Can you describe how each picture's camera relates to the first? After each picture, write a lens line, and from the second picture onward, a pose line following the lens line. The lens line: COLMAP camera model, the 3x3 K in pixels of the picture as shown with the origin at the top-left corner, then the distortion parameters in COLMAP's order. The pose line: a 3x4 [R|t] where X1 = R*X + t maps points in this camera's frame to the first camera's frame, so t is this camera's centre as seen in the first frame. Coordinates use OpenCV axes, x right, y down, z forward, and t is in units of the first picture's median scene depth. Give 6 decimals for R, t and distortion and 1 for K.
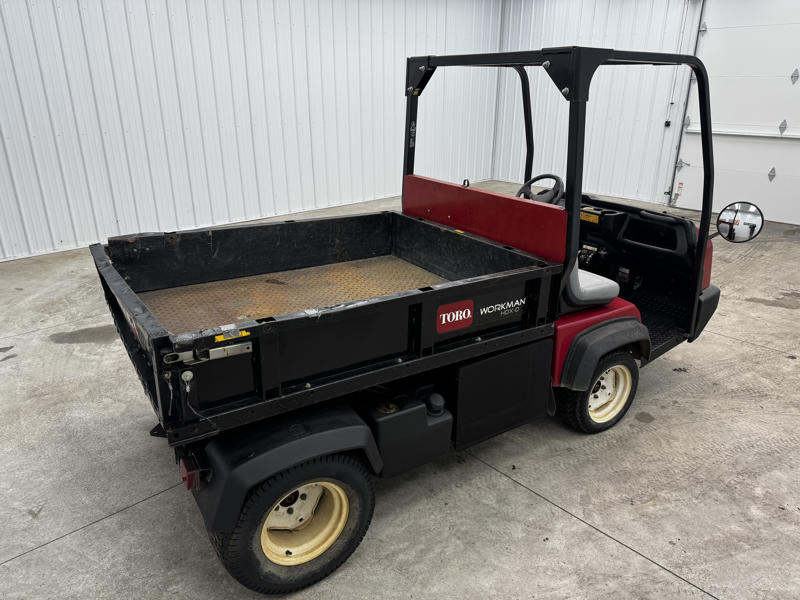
lens RADIAL K [[566.2, 0, 398.9], [0, 566.2, 301.3], [0, 0, 1]] dist [0.006281, -0.007531]
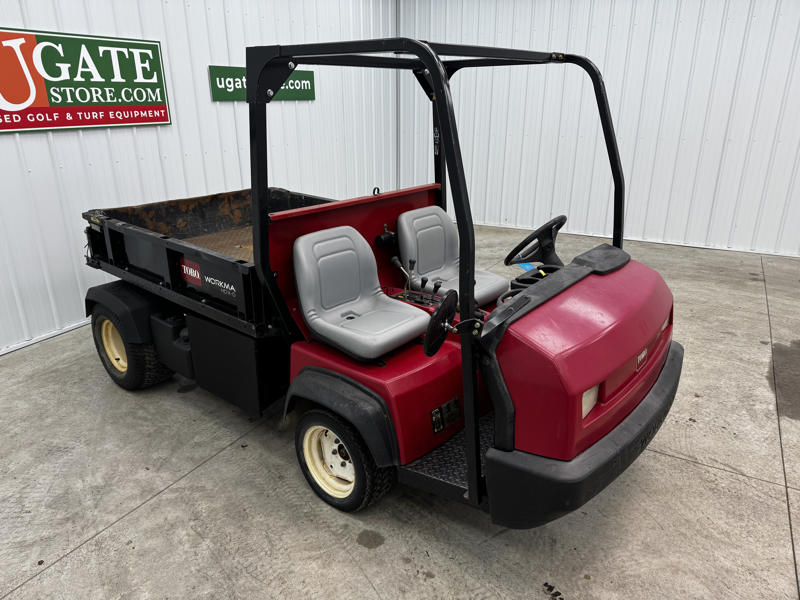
lens RADIAL K [[566.2, 0, 397.7], [0, 566.2, 298.2], [0, 0, 1]] dist [0.006281, -0.007531]
pose [[0.302503, 0.321727, -0.897209, 1.304659], [-0.339978, 0.915815, 0.213772, -0.324792], [0.890453, 0.240364, 0.386417, 0.876666]]
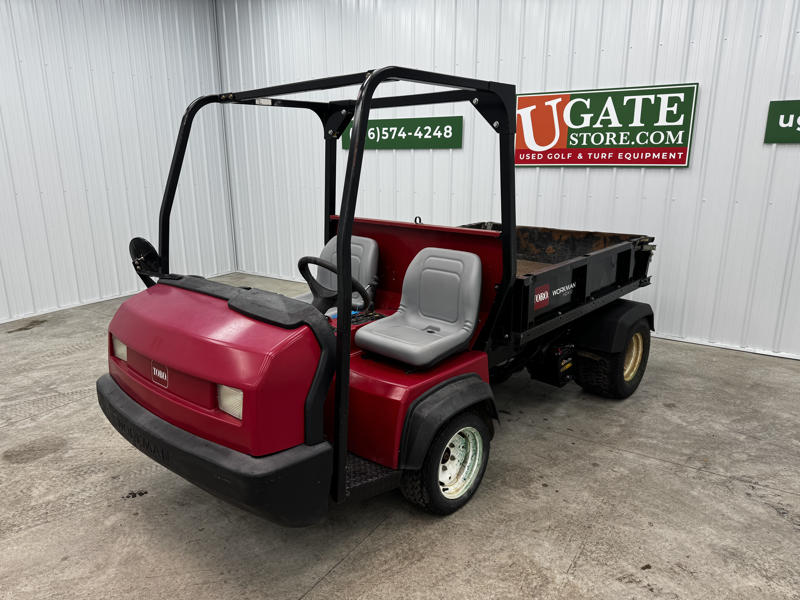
lens RADIAL K [[566.2, 0, 400.8], [0, 566.2, 297.9], [0, 0, 1]] dist [0.006281, -0.007531]
pose [[-0.967565, 0.065564, -0.243966, 0.471607], [-0.086765, 0.820741, 0.564674, -0.832634], [0.237255, 0.567526, -0.788431, 2.352108]]
